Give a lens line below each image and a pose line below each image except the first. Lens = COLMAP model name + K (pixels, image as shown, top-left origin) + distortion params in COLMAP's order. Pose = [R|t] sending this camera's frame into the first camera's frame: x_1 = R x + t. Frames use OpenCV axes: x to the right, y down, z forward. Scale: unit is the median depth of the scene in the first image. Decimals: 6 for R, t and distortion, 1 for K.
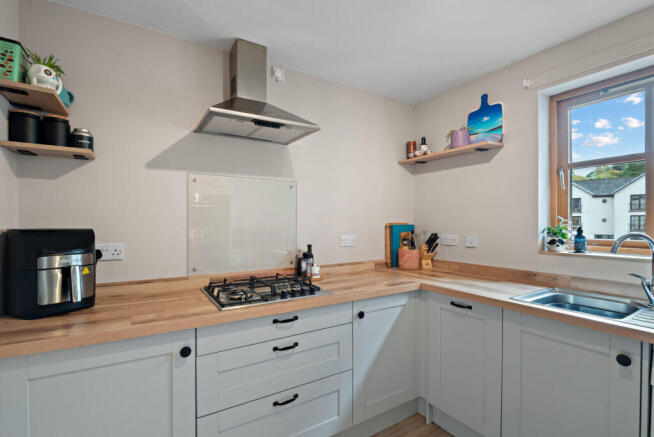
lens RADIAL K [[309.0, 0, 326.4], [0, 309.0, 224.0], [0, 0, 1]] dist [-0.001814, -0.000565]
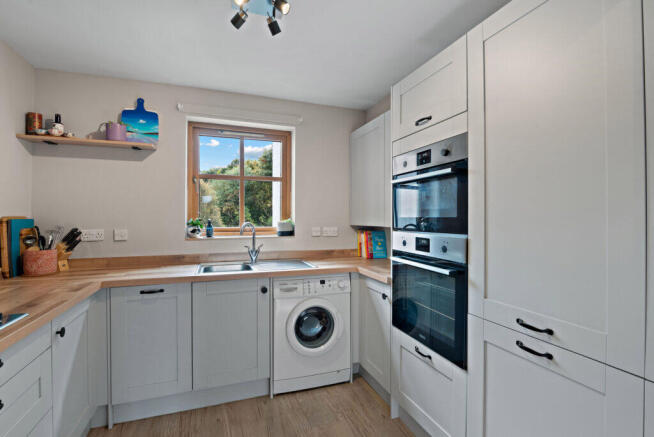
lens RADIAL K [[302.2, 0, 327.0], [0, 302.2, 218.5], [0, 0, 1]] dist [0.001136, 0.000188]
pose [[0.203383, -0.001234, 0.979099, -0.388325], [0.006332, 0.999980, -0.000055, 0.006574], [-0.979079, 0.006210, 0.203387, 0.139660]]
